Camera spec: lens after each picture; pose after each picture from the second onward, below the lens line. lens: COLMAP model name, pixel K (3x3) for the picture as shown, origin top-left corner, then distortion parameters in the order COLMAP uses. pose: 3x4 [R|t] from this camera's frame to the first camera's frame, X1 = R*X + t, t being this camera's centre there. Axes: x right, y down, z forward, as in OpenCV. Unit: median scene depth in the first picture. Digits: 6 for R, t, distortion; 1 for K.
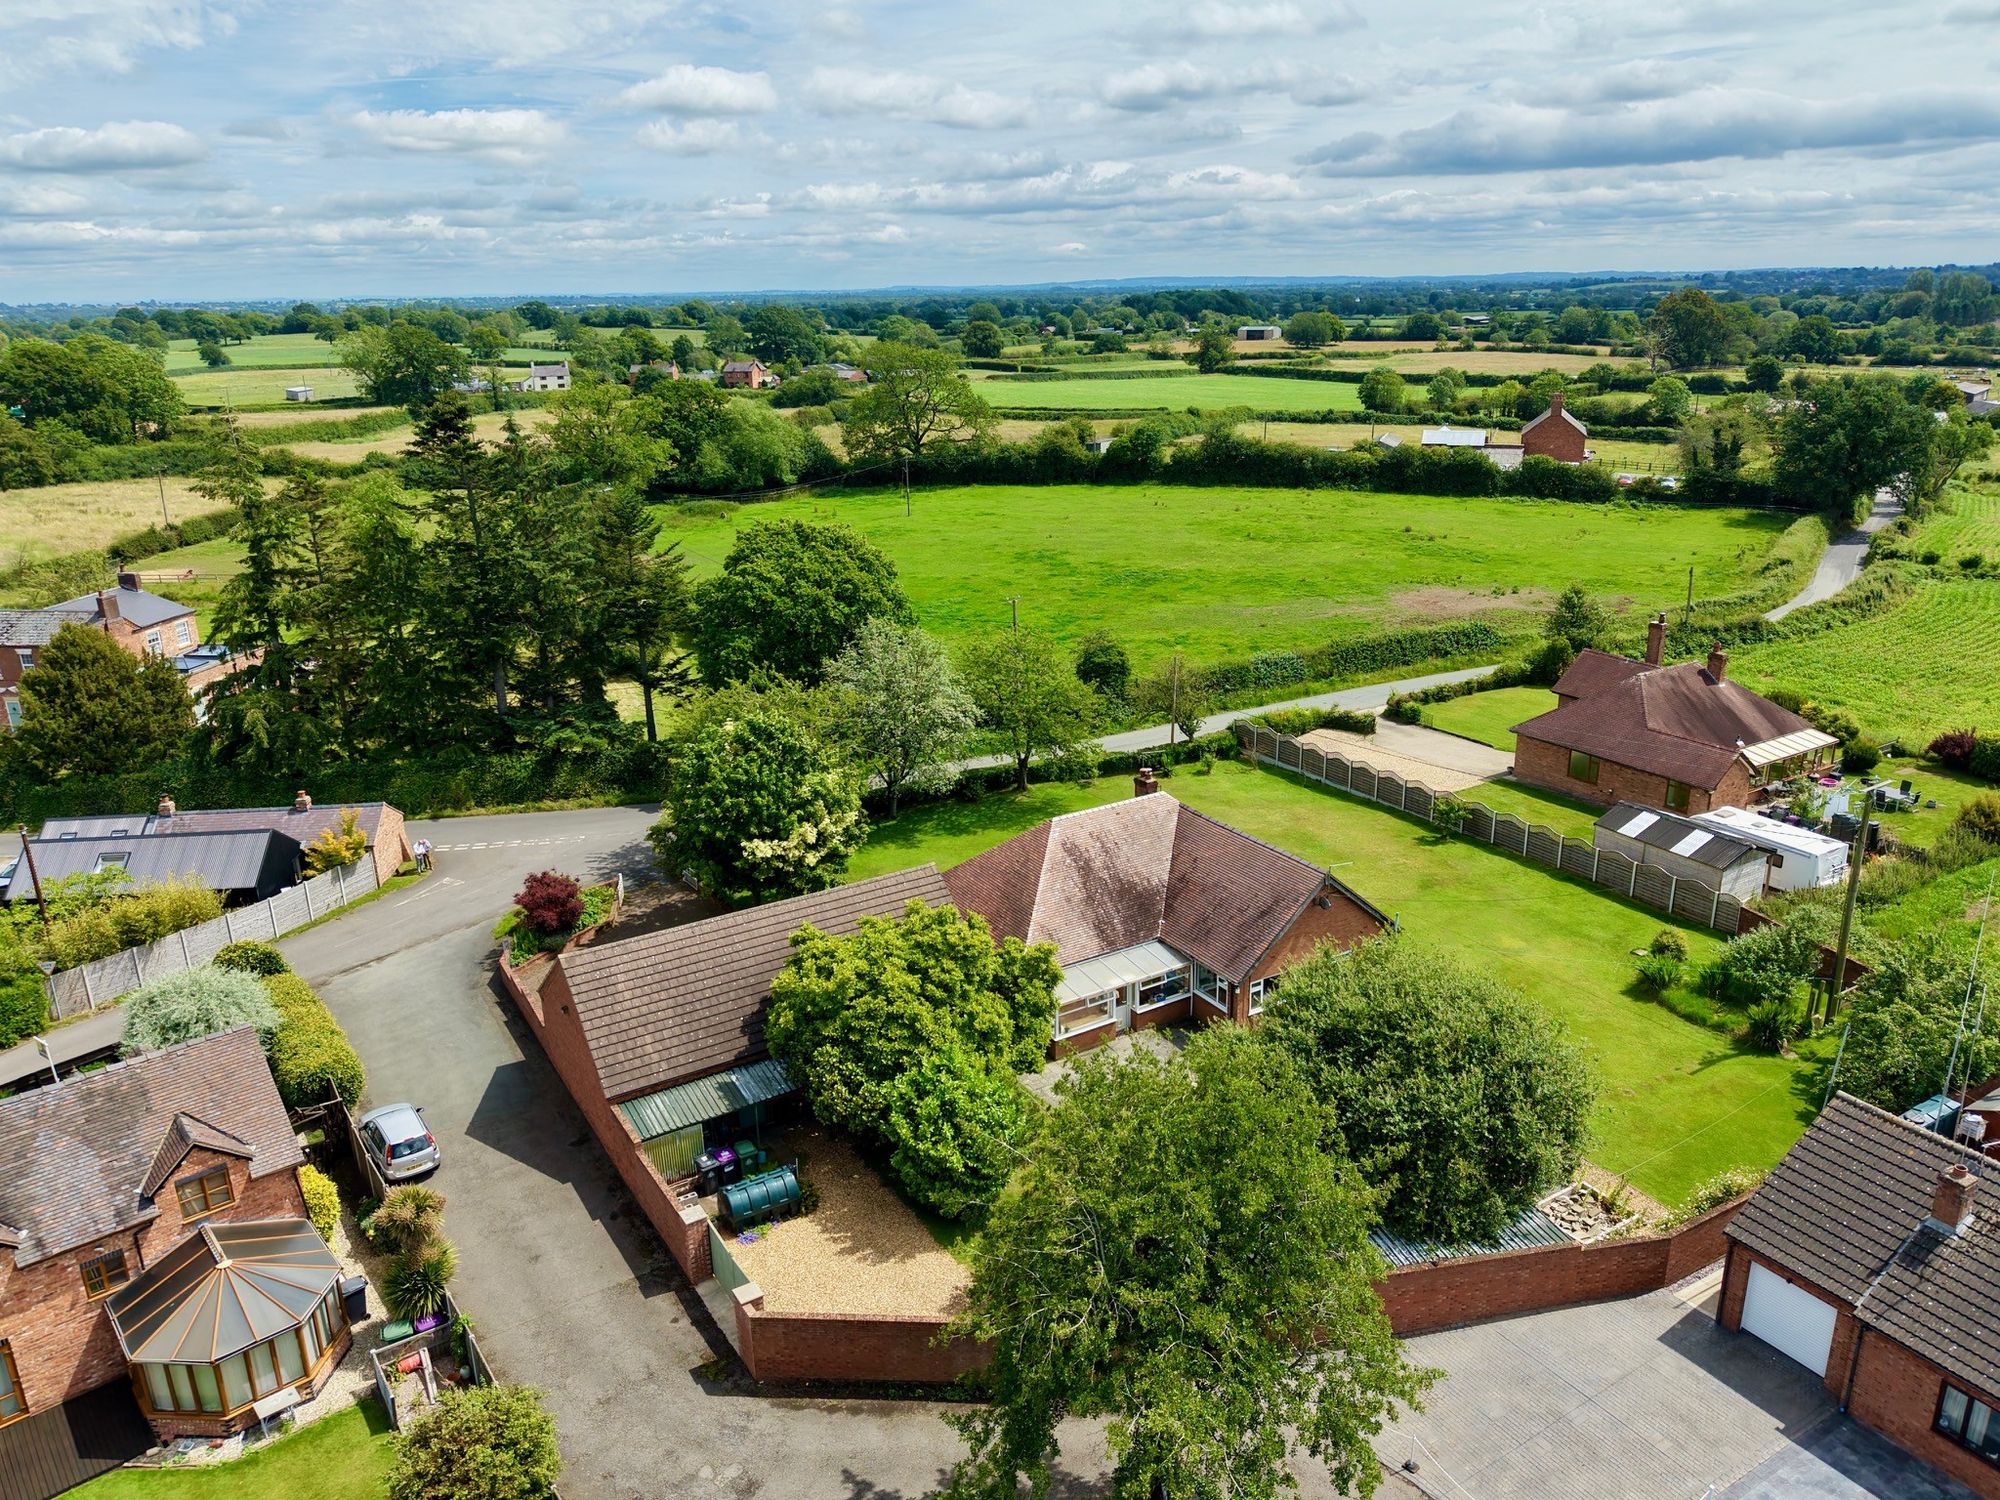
lens RADIAL K [[1407.1, 0, 991.6], [0, 1407.1, 746.9], [0, 0, 1]] dist [0.032016, -0.035812]
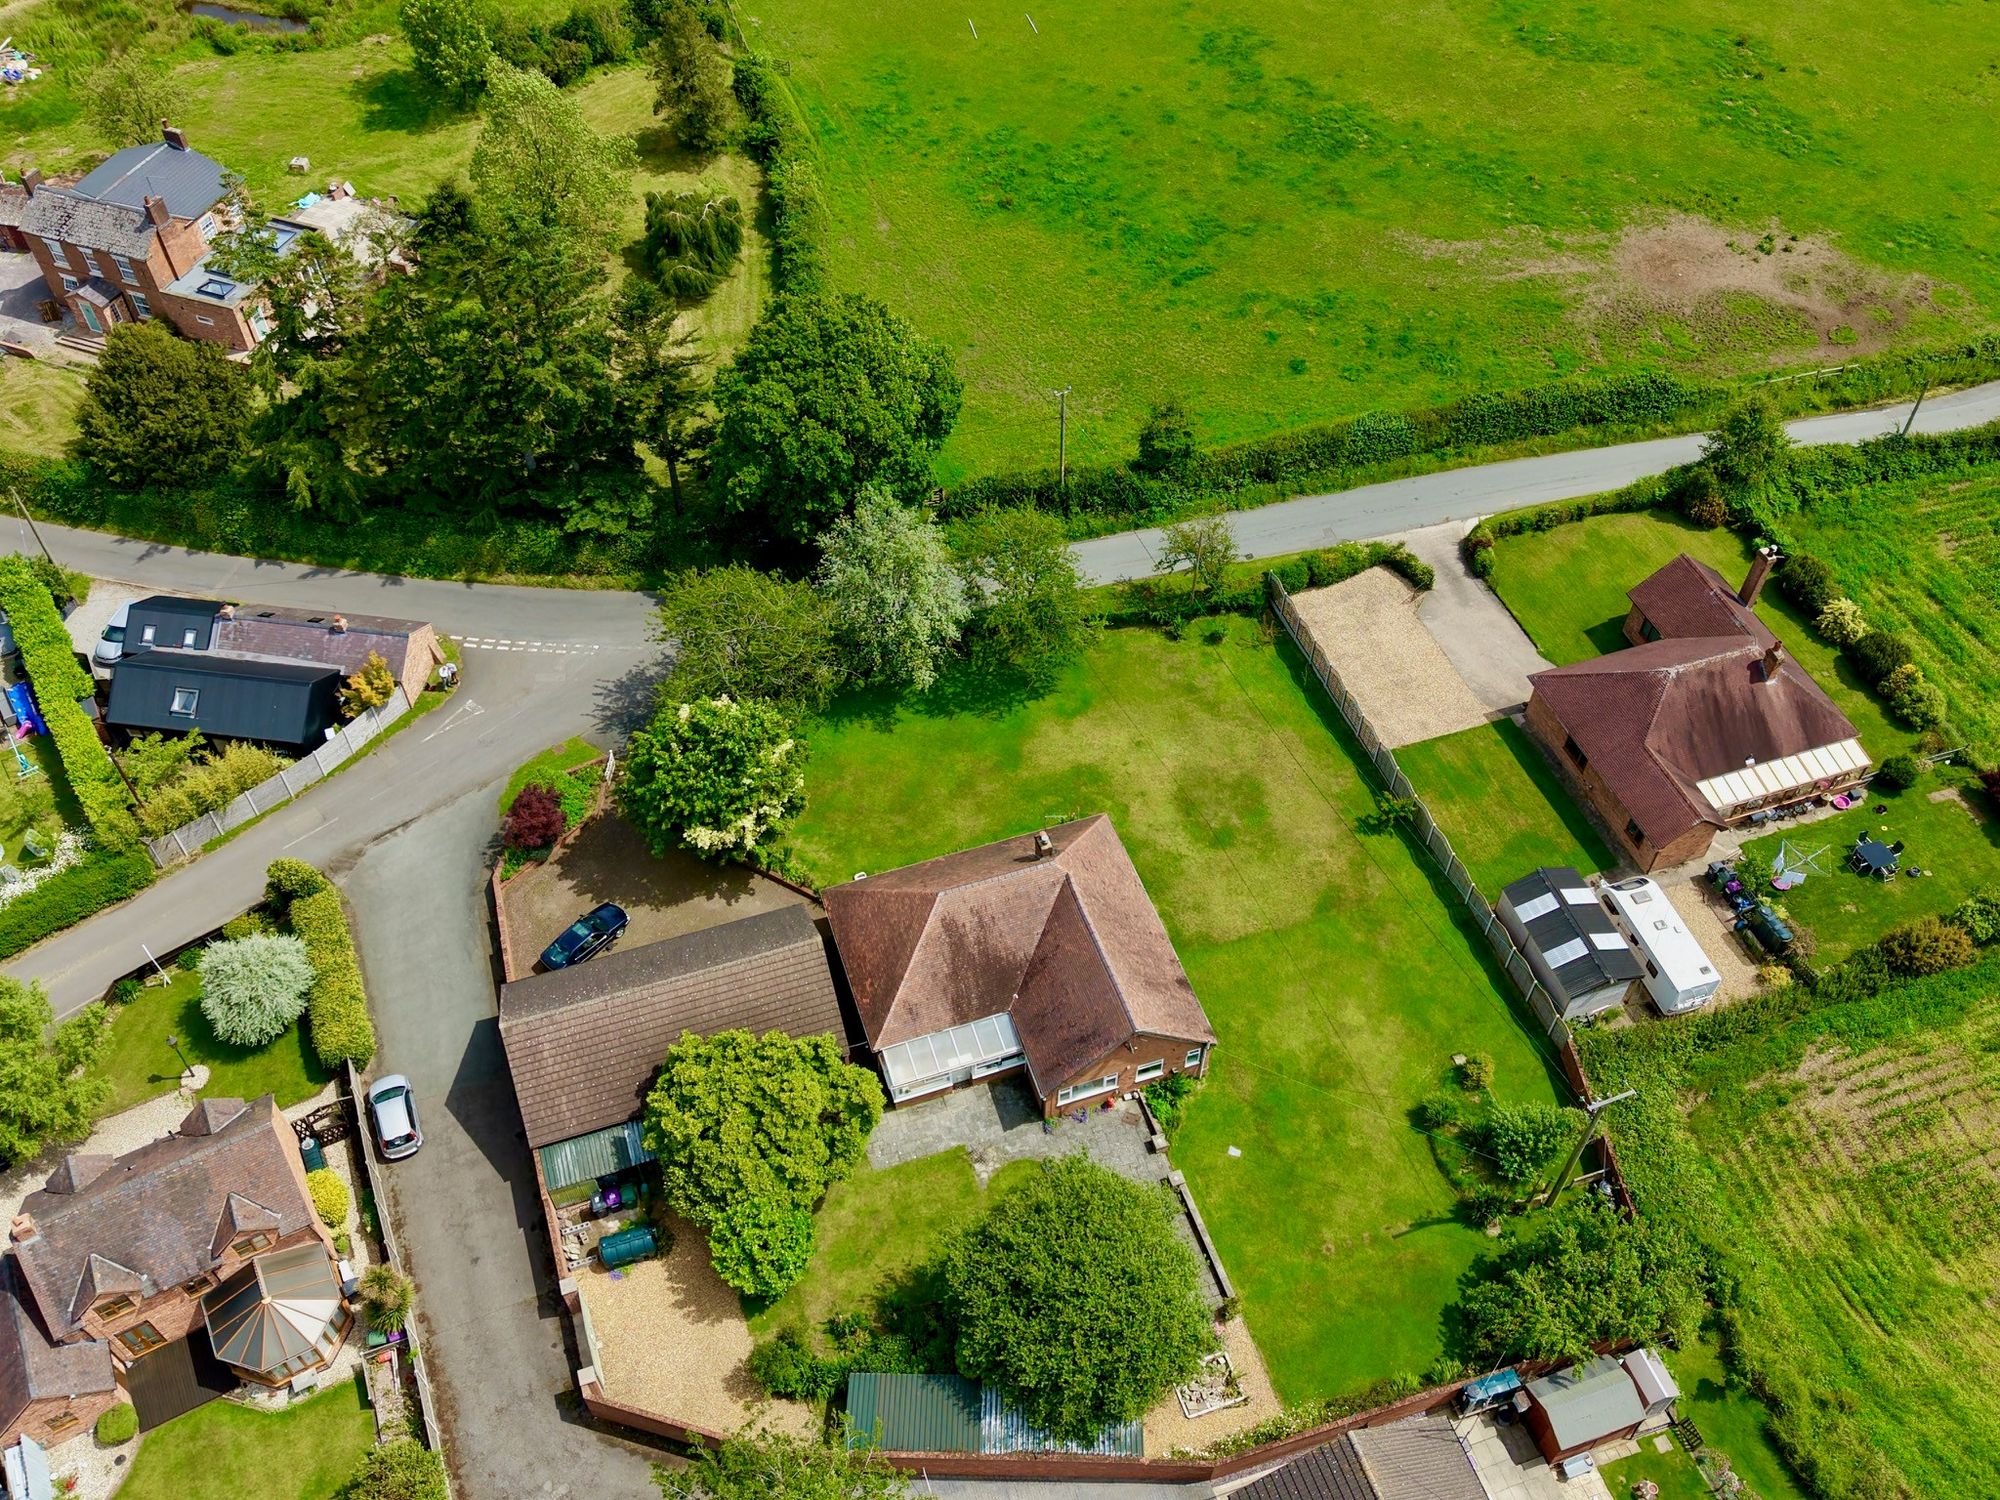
lens RADIAL K [[1701.2, 0, 993.4], [0, 1701.2, 749.7], [0, 0, 1]] dist [0.037166, -0.050765]
pose [[0.976167, 0.179109, -0.122546, 0.245034], [-0.087907, 0.842614, 0.531294, -0.814503], [0.198419, -0.507859, 0.838277, -0.081491]]
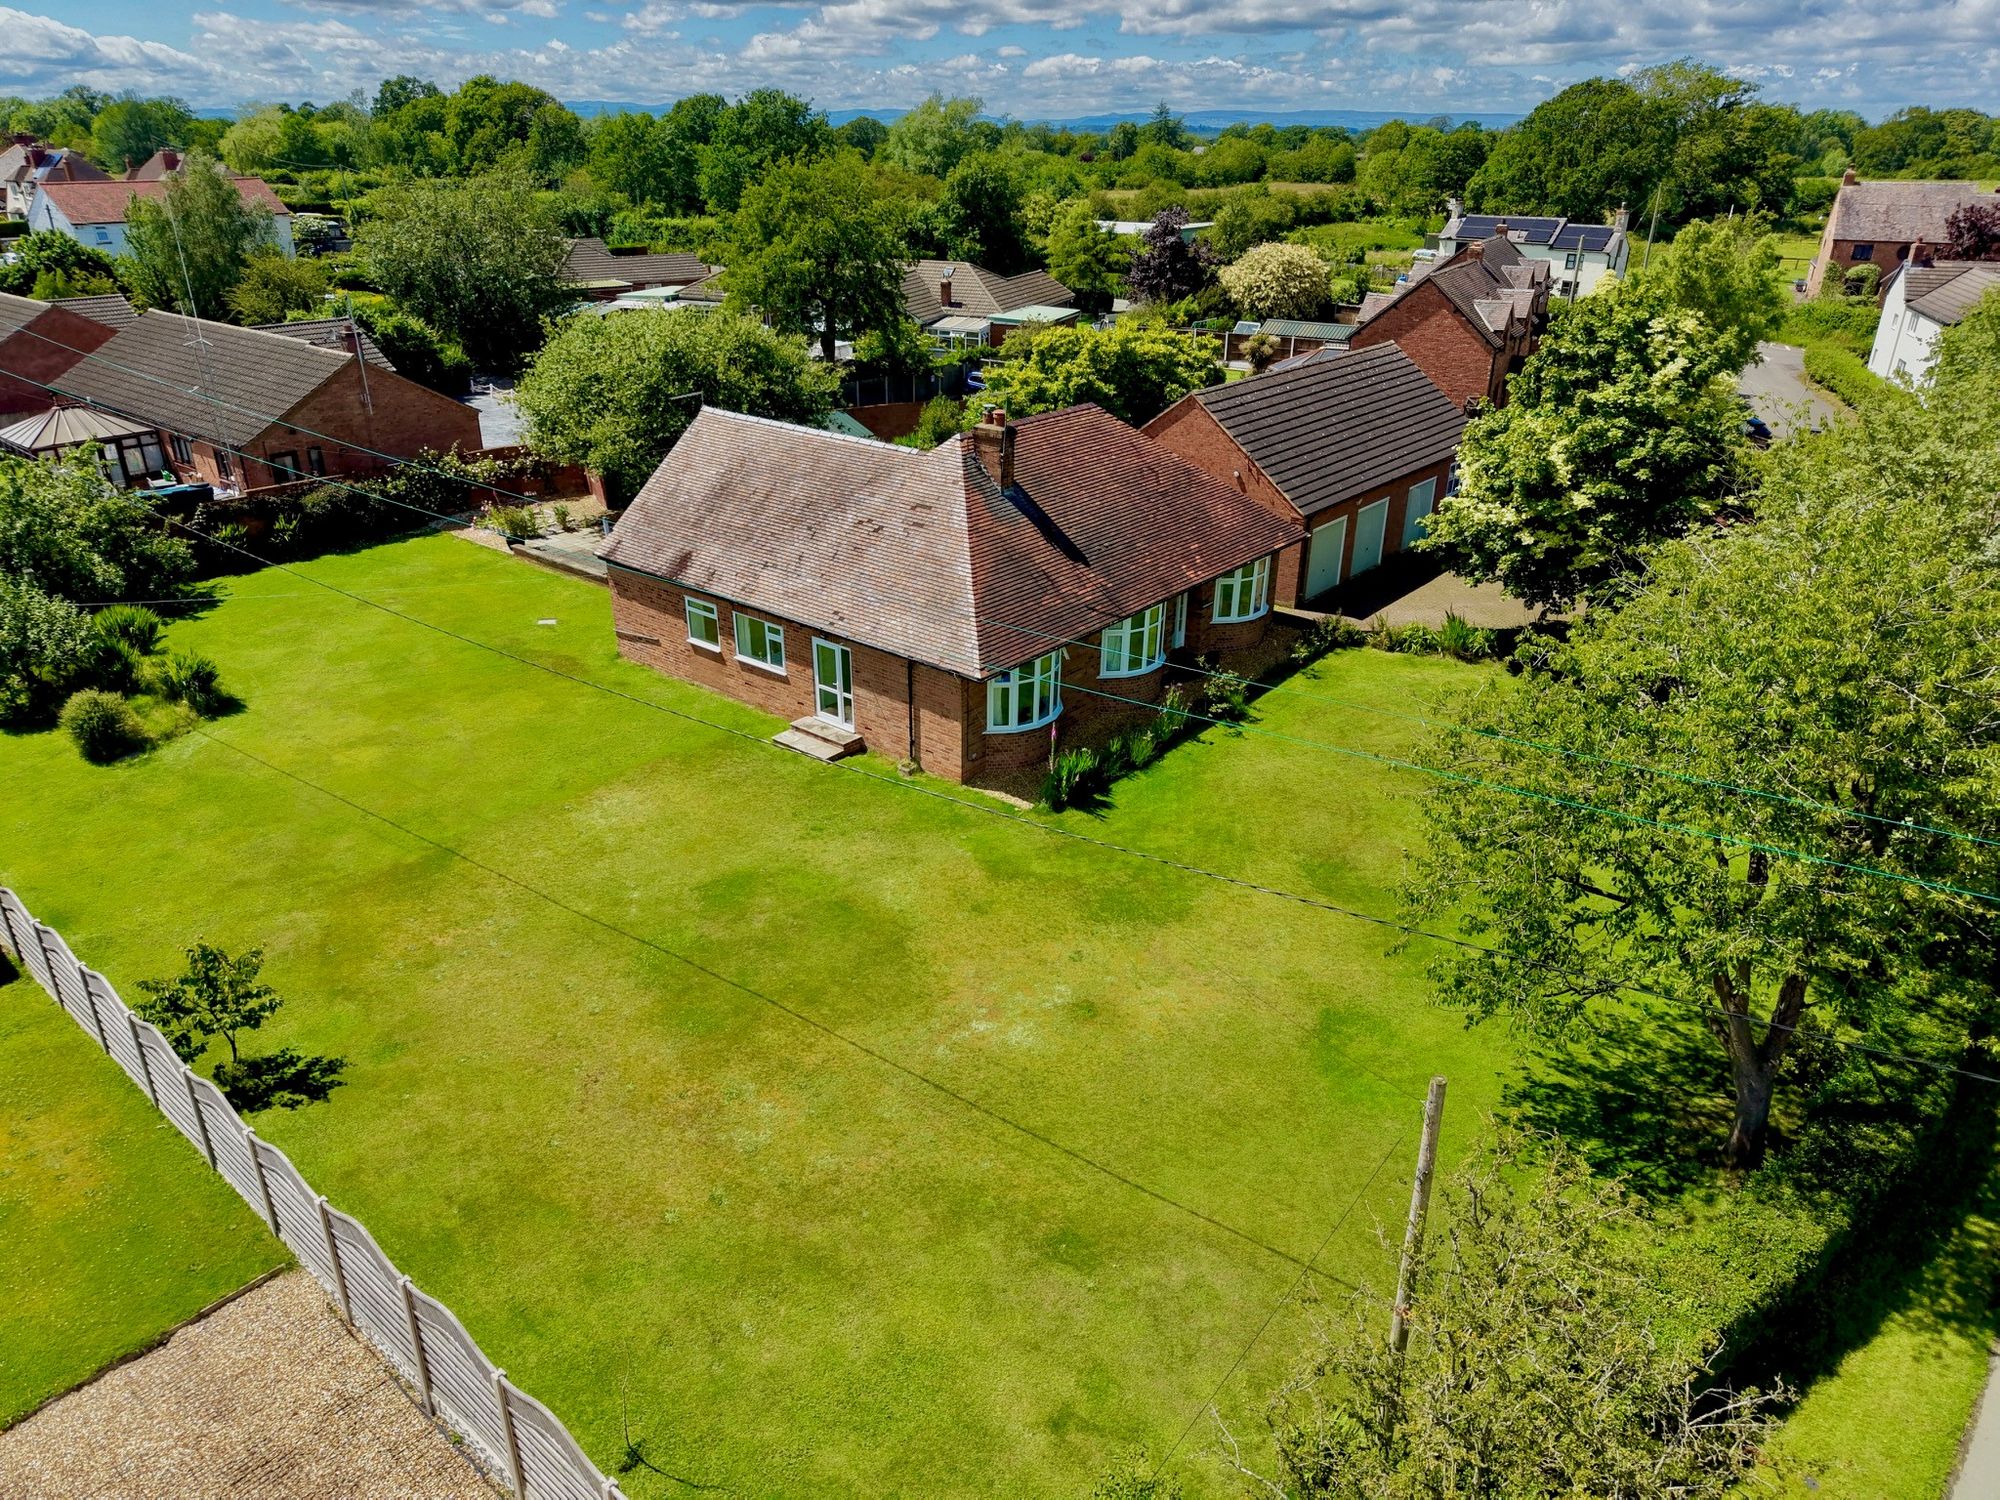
lens RADIAL K [[1346.4, 0, 1000.0], [0, 1346.4, 750.0], [0, 0, 1]] dist [-0.001615, -0.001256]
pose [[-0.943967, 0.153231, -0.292313, 0.318836], [-0.089796, 0.733036, 0.674236, -0.274382], [0.317590, 0.662705, -0.678202, 1.619019]]
